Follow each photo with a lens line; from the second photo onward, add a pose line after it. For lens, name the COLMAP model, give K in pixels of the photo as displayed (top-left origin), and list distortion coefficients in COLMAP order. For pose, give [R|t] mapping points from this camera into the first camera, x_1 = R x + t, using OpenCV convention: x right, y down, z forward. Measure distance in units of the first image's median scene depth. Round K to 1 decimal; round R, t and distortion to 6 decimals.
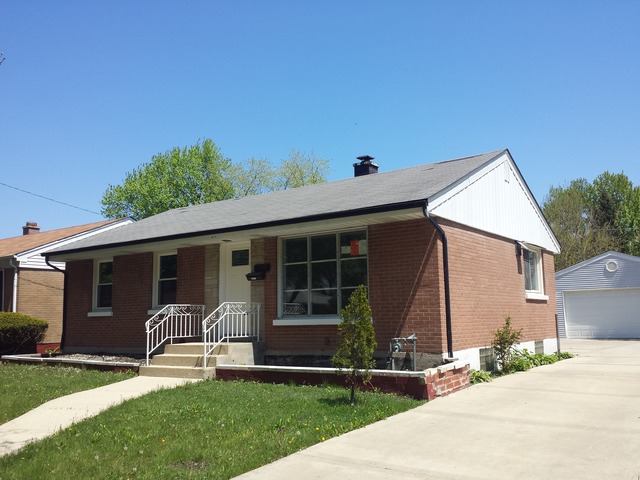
lens RADIAL K [[585.6, 0, 325.0], [0, 585.6, 236.6], [0, 0, 1]] dist [0.054403, 0.000000]
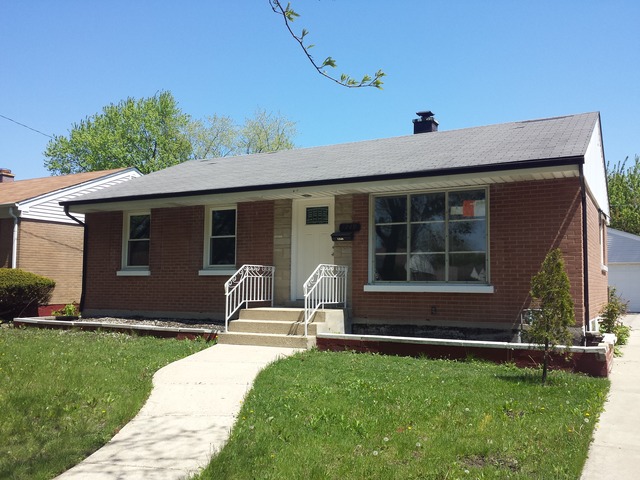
lens RADIAL K [[585.6, 0, 317.3], [0, 585.6, 238.5], [0, 0, 1]] dist [0.054403, 0.000000]
pose [[0.992197, 0.034674, 0.119762, -0.240952], [-0.041520, 0.997614, 0.055153, 0.020838], [-0.117564, -0.059695, 0.991270, 0.104610]]
